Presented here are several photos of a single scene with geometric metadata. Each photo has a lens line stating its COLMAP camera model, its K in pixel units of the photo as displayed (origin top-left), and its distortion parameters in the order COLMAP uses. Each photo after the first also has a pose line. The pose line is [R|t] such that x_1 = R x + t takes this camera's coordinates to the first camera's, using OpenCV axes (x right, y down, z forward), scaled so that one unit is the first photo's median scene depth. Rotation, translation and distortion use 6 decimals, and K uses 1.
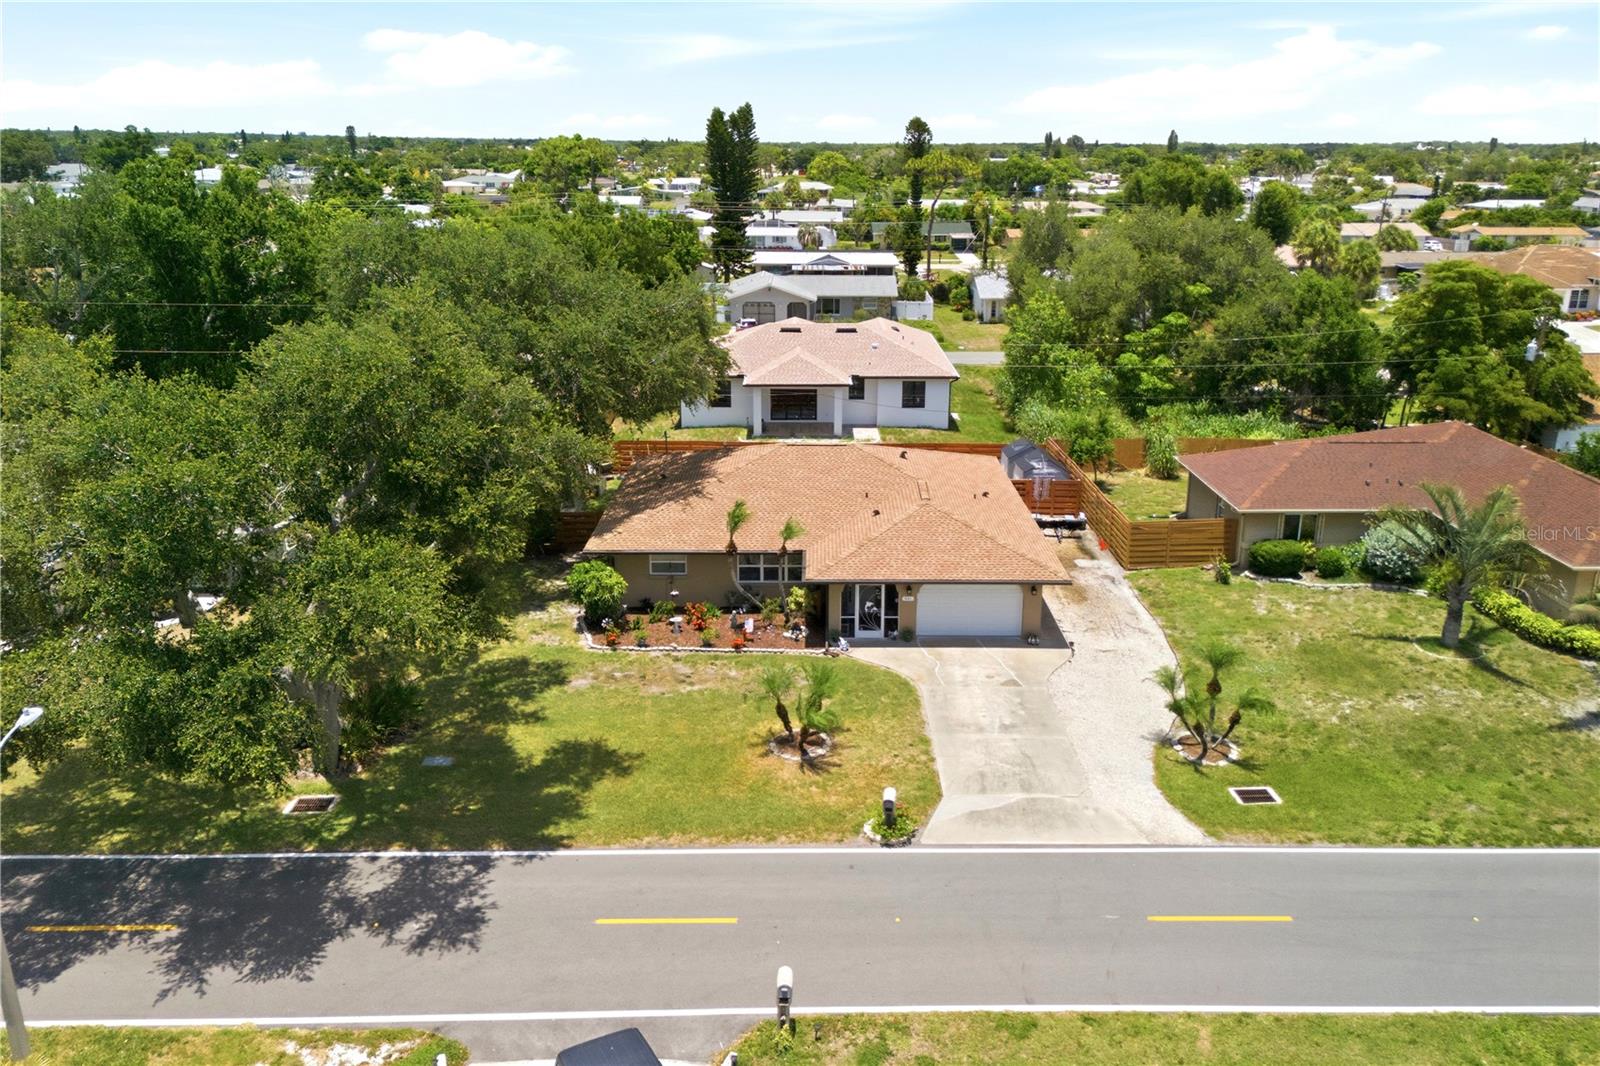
lens RADIAL K [[1162.3, 0, 800.0], [0, 1162.3, 533.0], [0, 0, 1]] dist [0.061039, -0.001216]
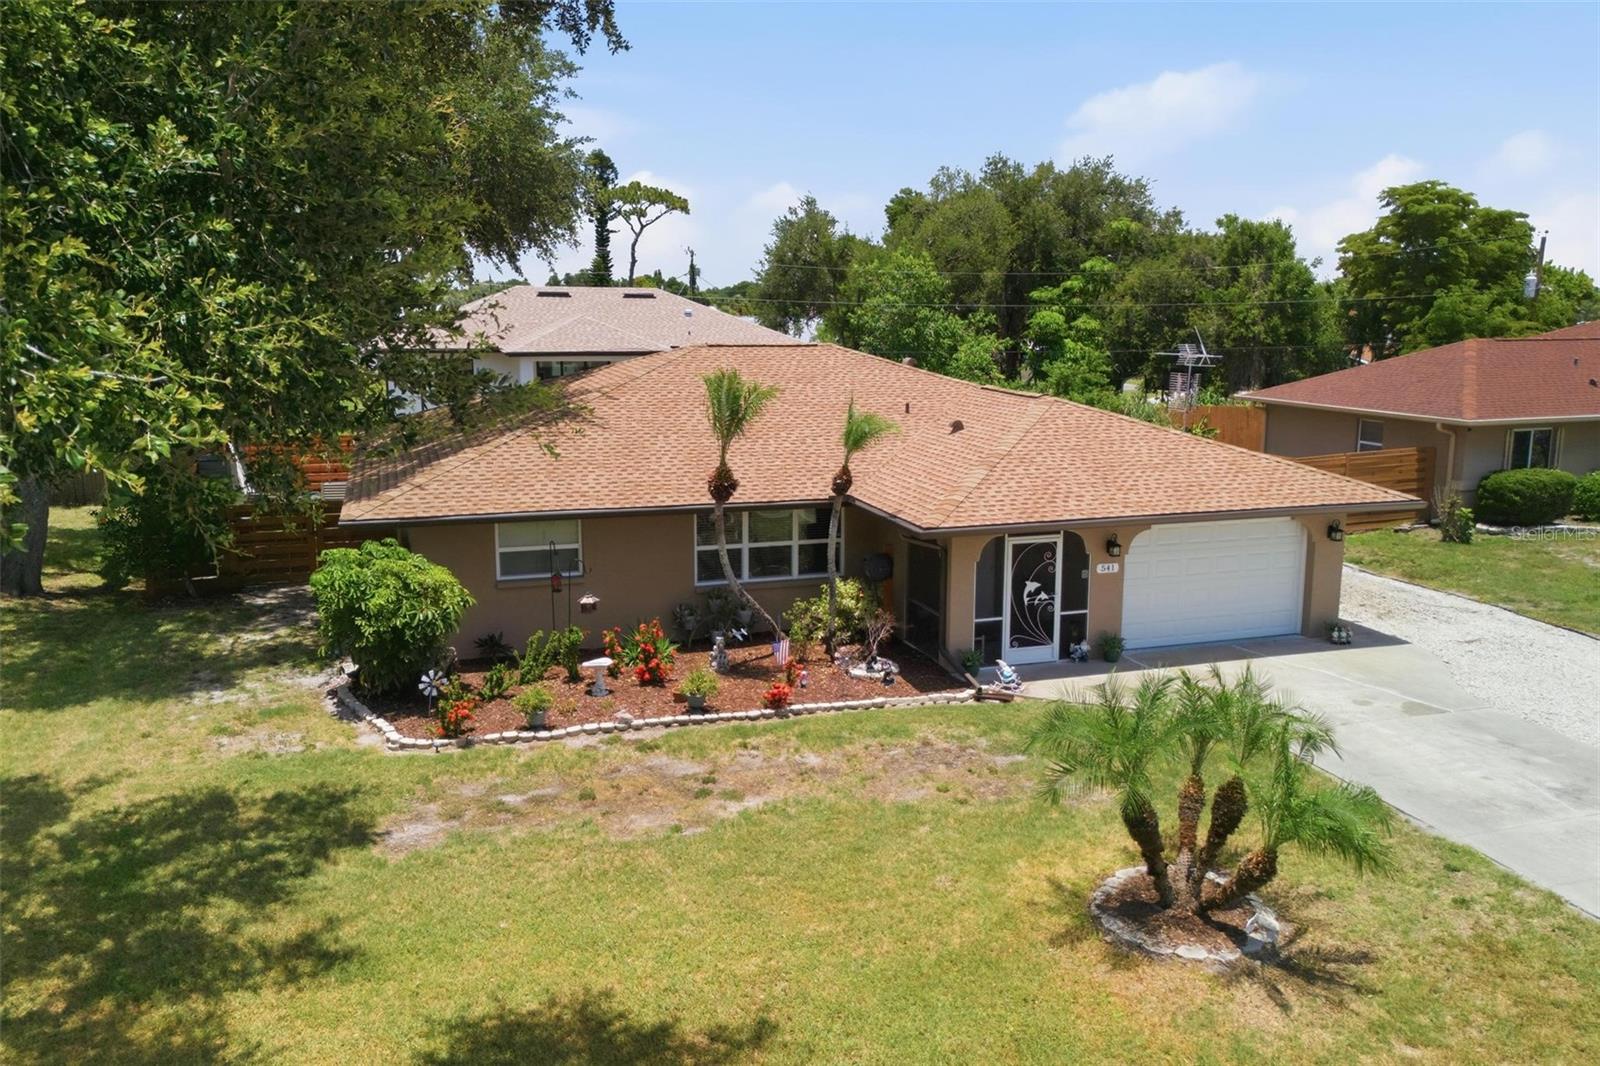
lens RADIAL K [[1222.9, 0, 800.0], [0, 1222.9, 533.0], [0, 0, 1]] dist [-0.005126, -0.008470]
pose [[0.947911, -0.053901, 0.313943, -0.175981], [0.093028, 0.989456, -0.111007, 0.085251], [-0.304649, 0.134430, 0.942930, 0.573242]]
